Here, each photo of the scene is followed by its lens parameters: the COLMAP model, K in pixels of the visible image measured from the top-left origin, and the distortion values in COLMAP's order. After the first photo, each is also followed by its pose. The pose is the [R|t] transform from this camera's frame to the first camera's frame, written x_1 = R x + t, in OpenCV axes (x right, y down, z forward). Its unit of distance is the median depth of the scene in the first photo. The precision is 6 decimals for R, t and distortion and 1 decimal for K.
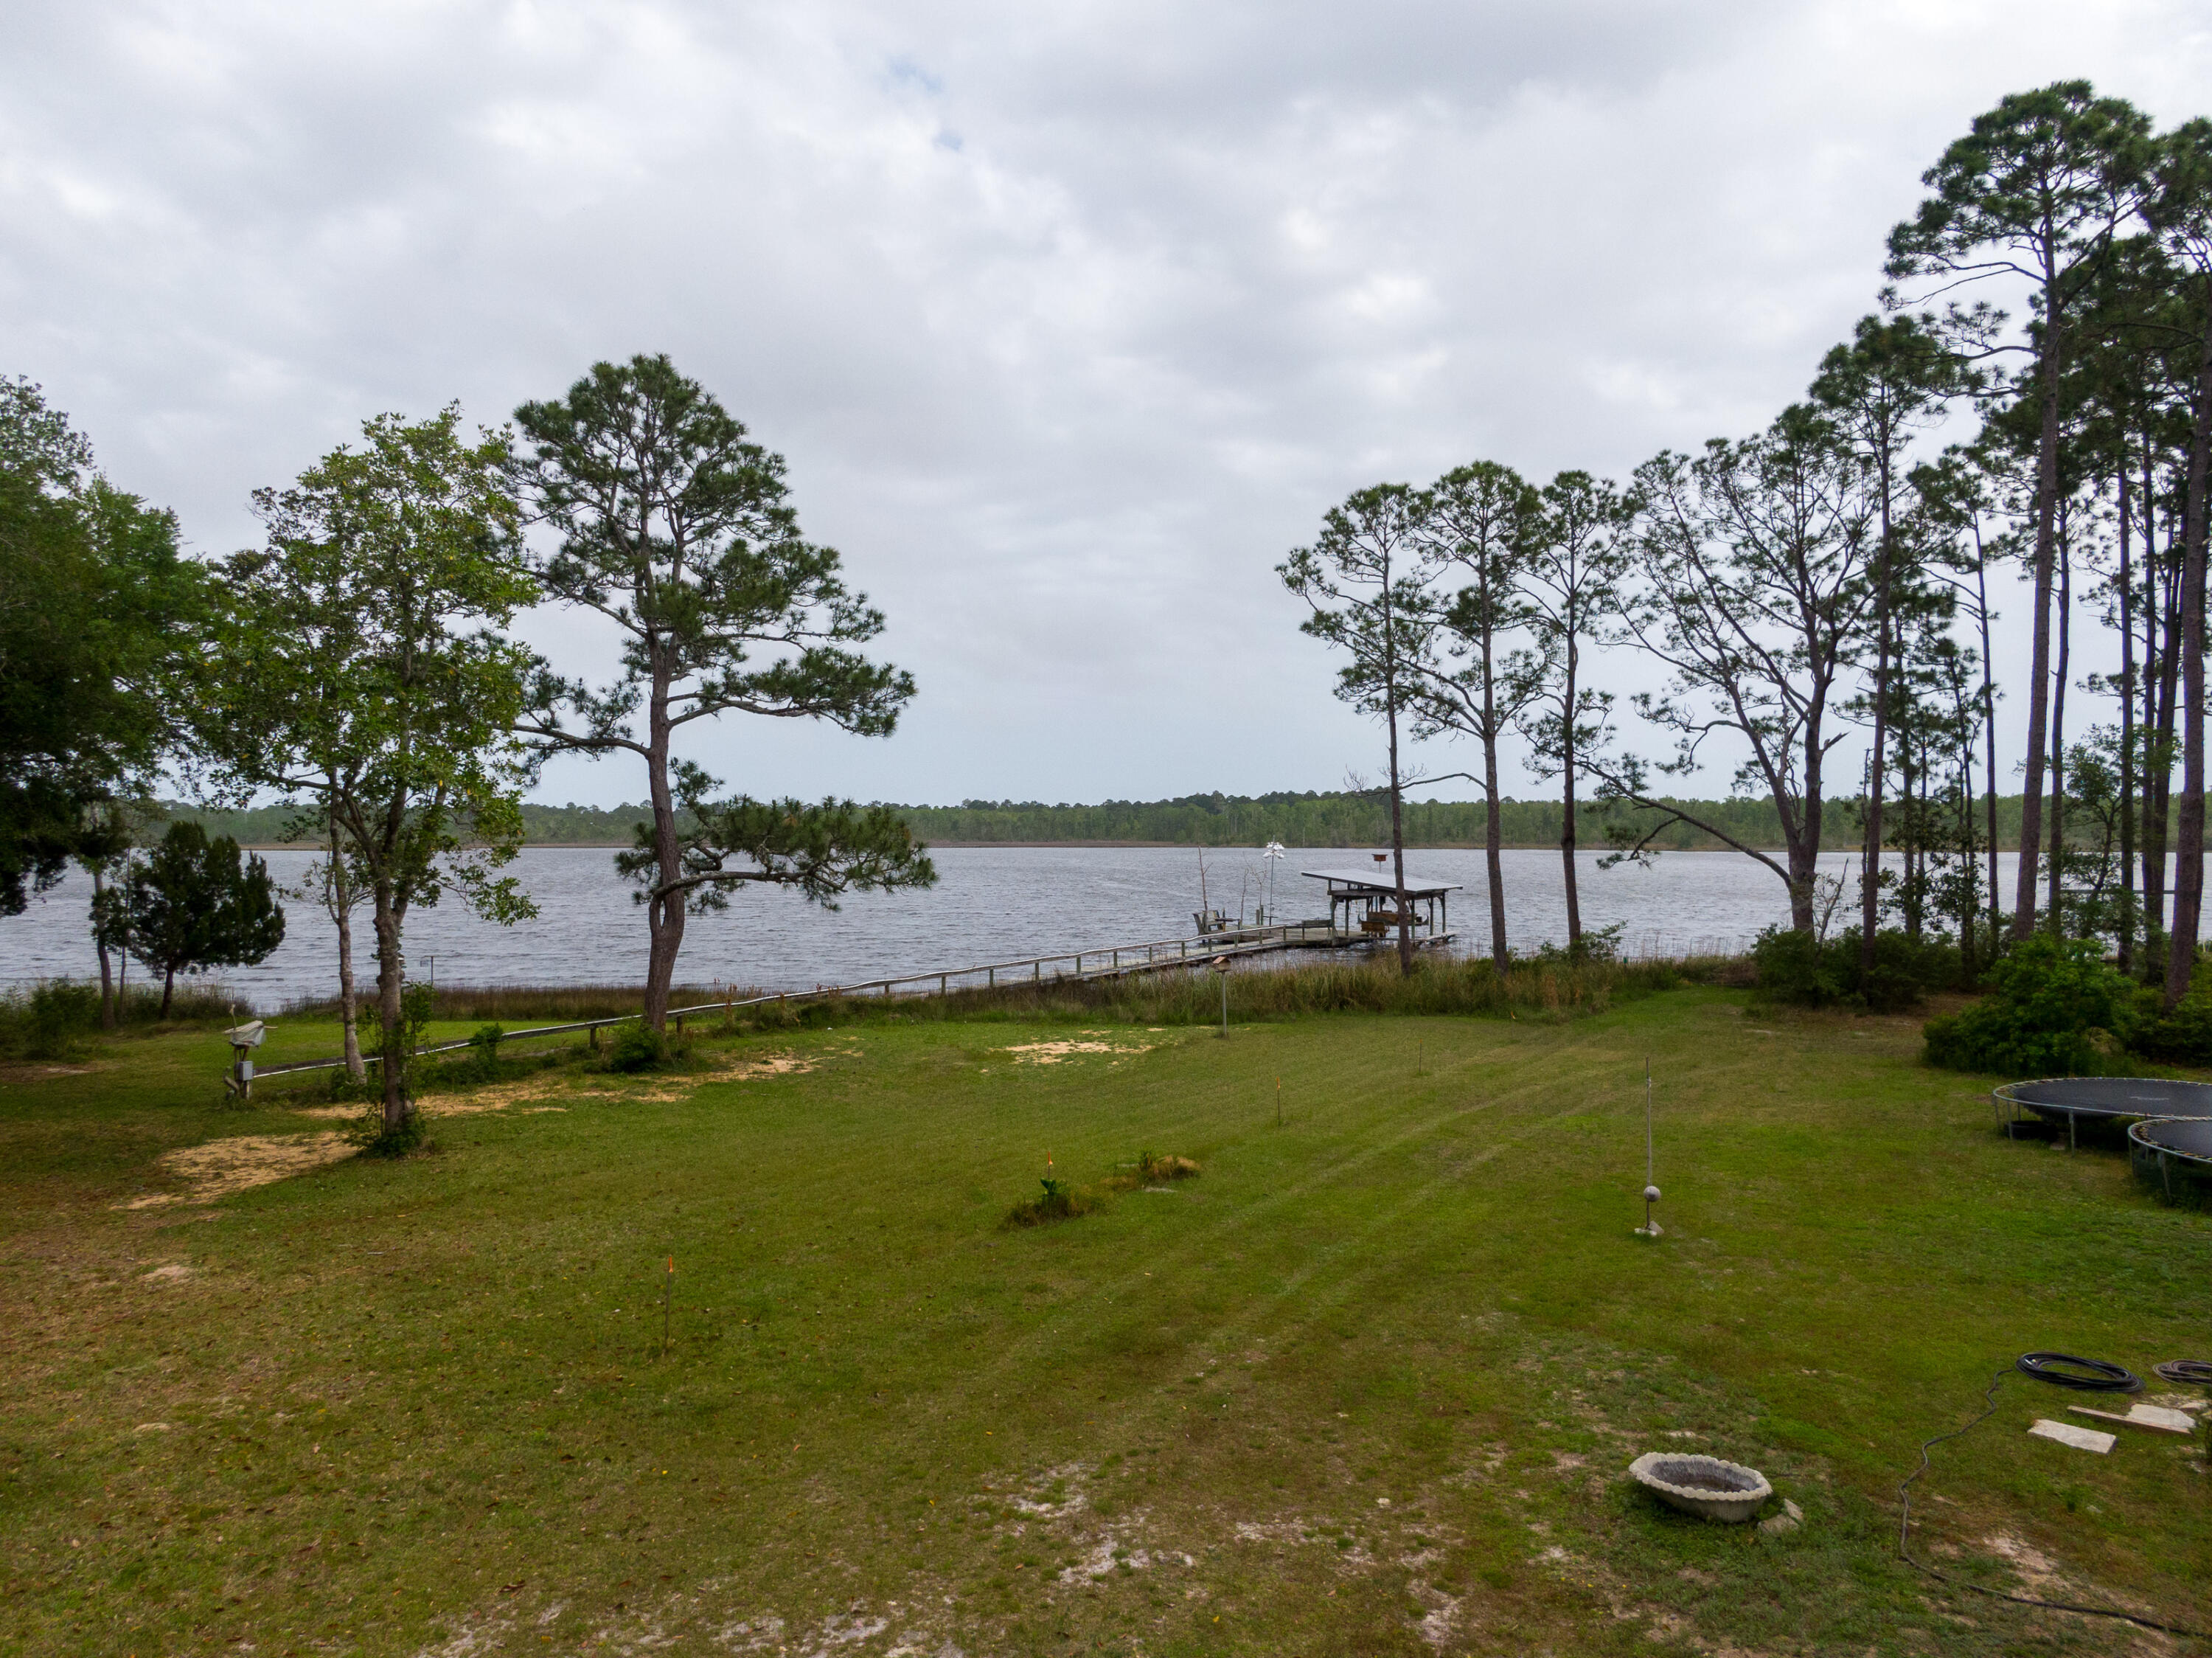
lens RADIAL K [[1549.8, 0, 1106.0], [0, 1549.8, 829.0], [0, 0, 1]] dist [0.000068, -0.000308]
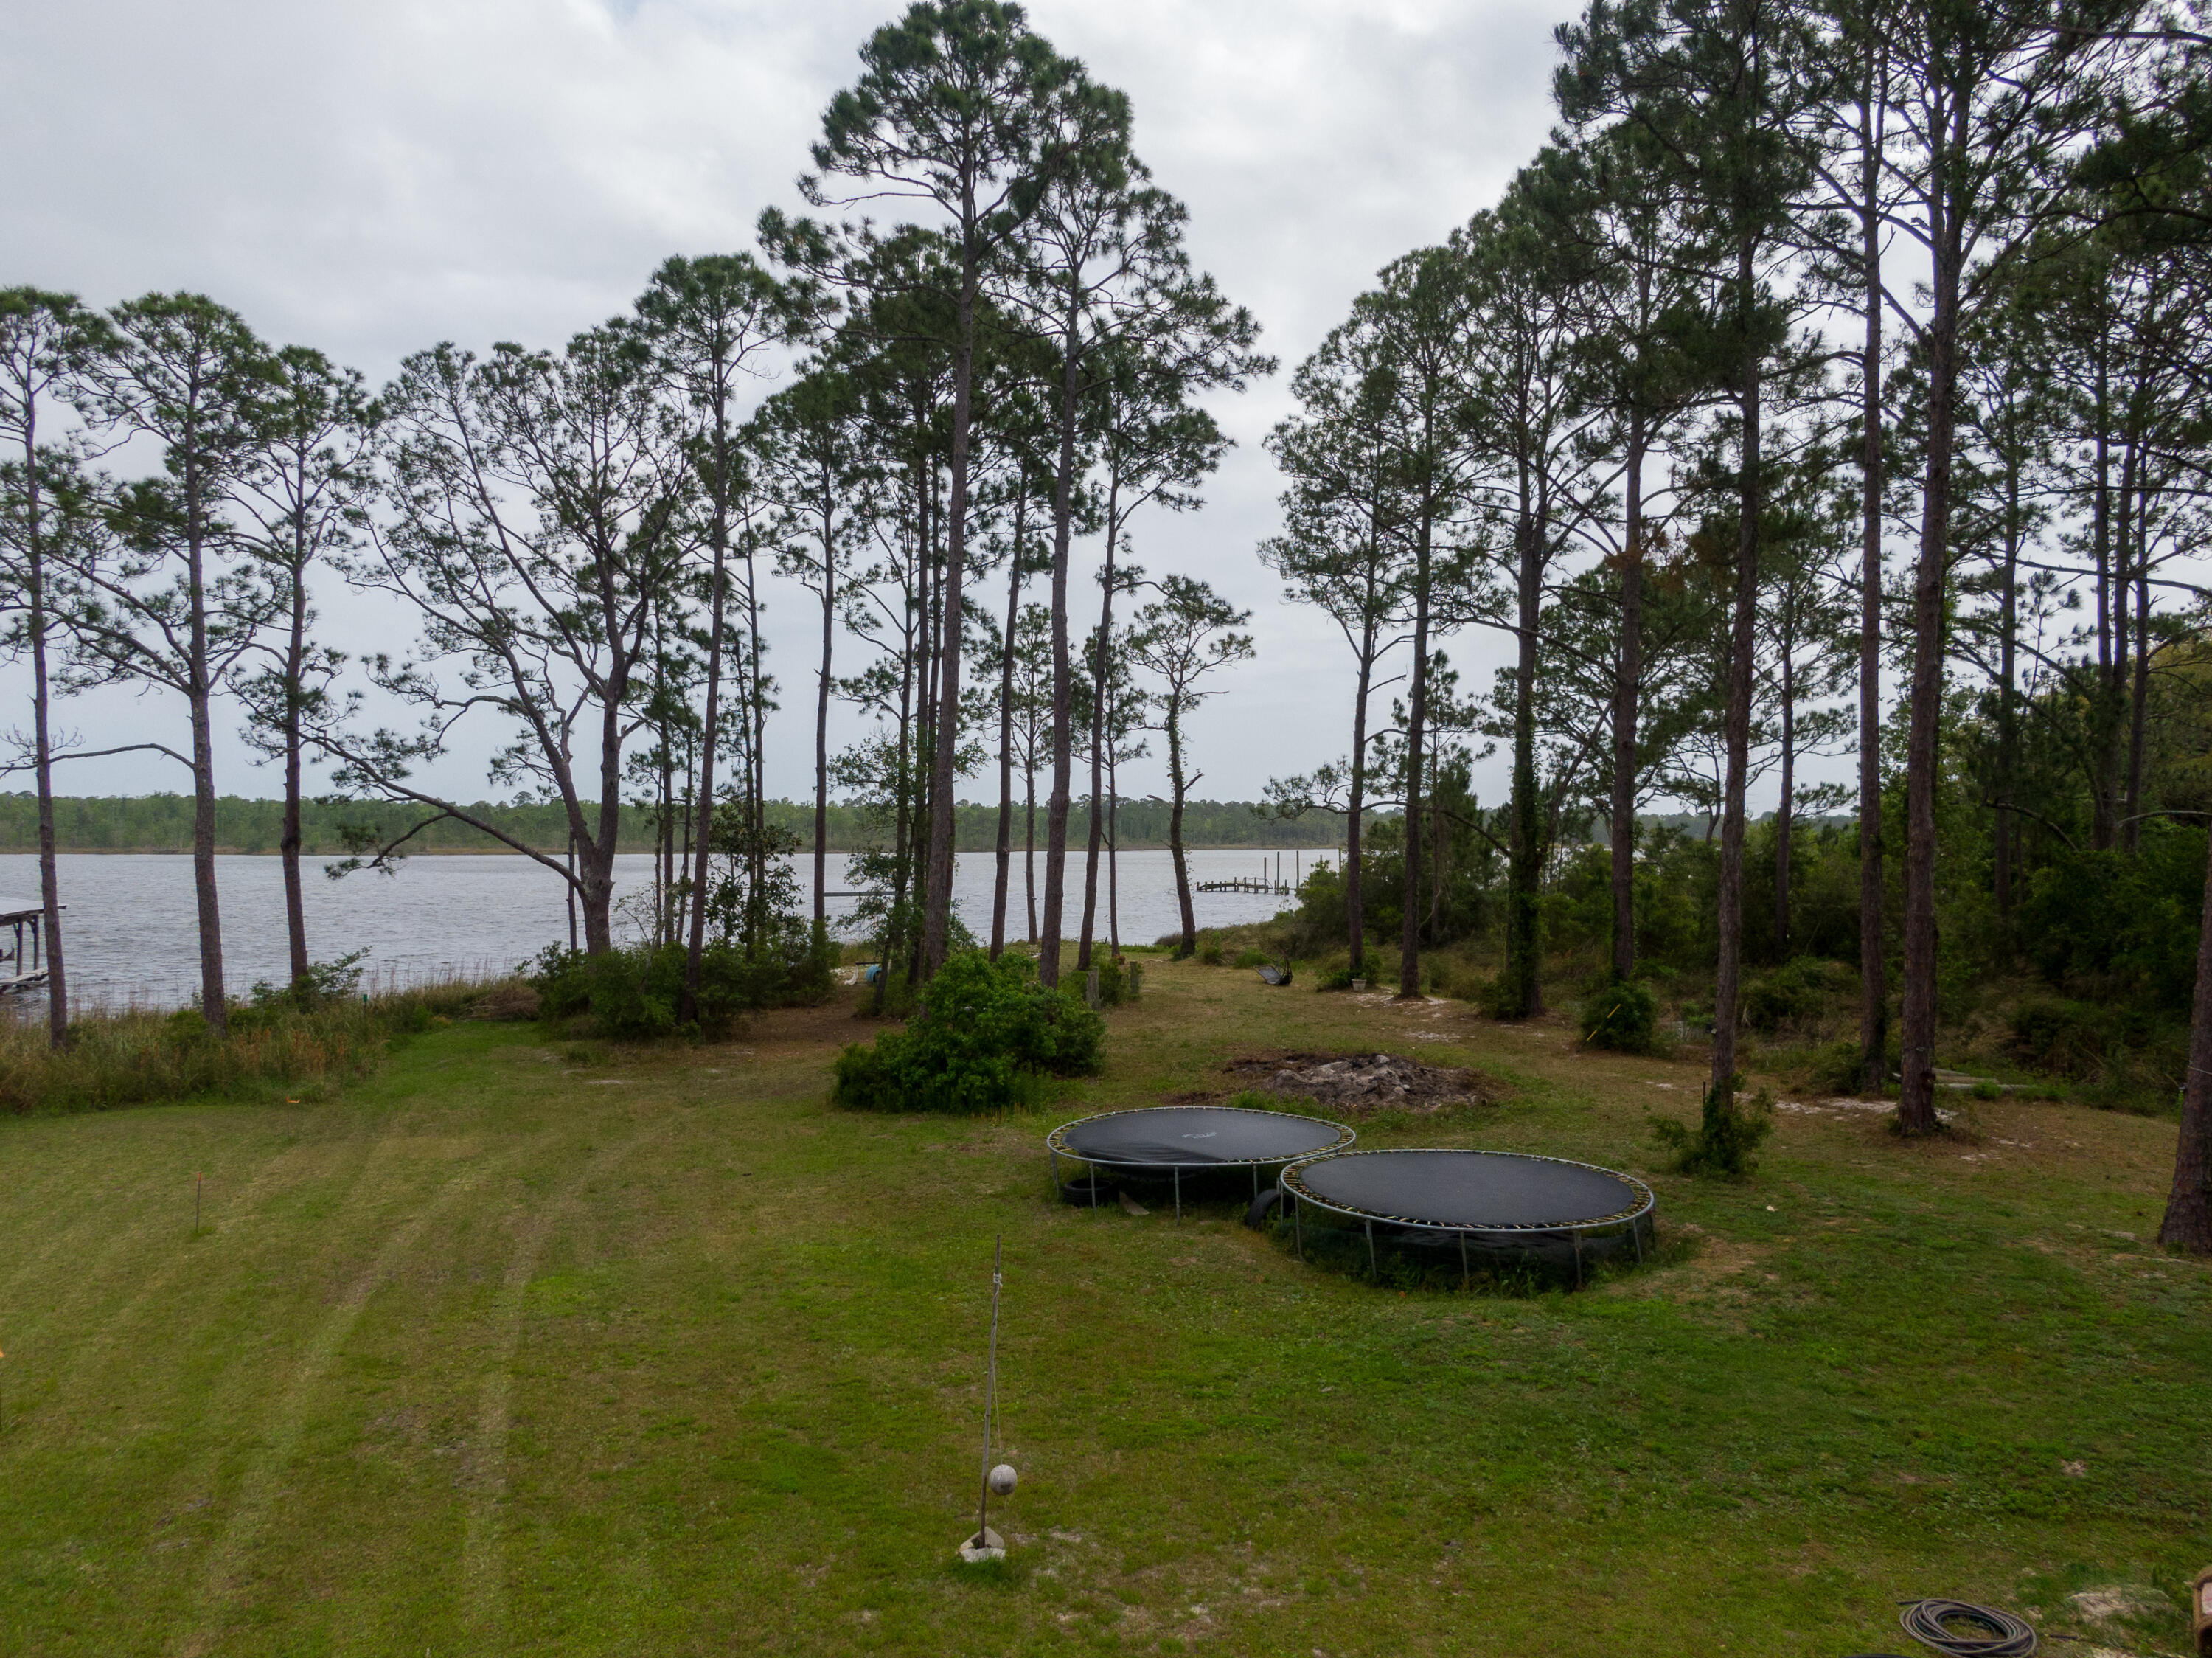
lens RADIAL K [[1571.3, 0, 1106.0], [0, 1571.3, 829.0], [0, 0, 1]] dist [0.030528, -0.047733]
pose [[0.657260, 0.006903, 0.753632, -0.016940], [-0.005906, 0.999975, -0.004009, 0.001813], [-0.753641, -0.001816, 0.657284, 0.217326]]
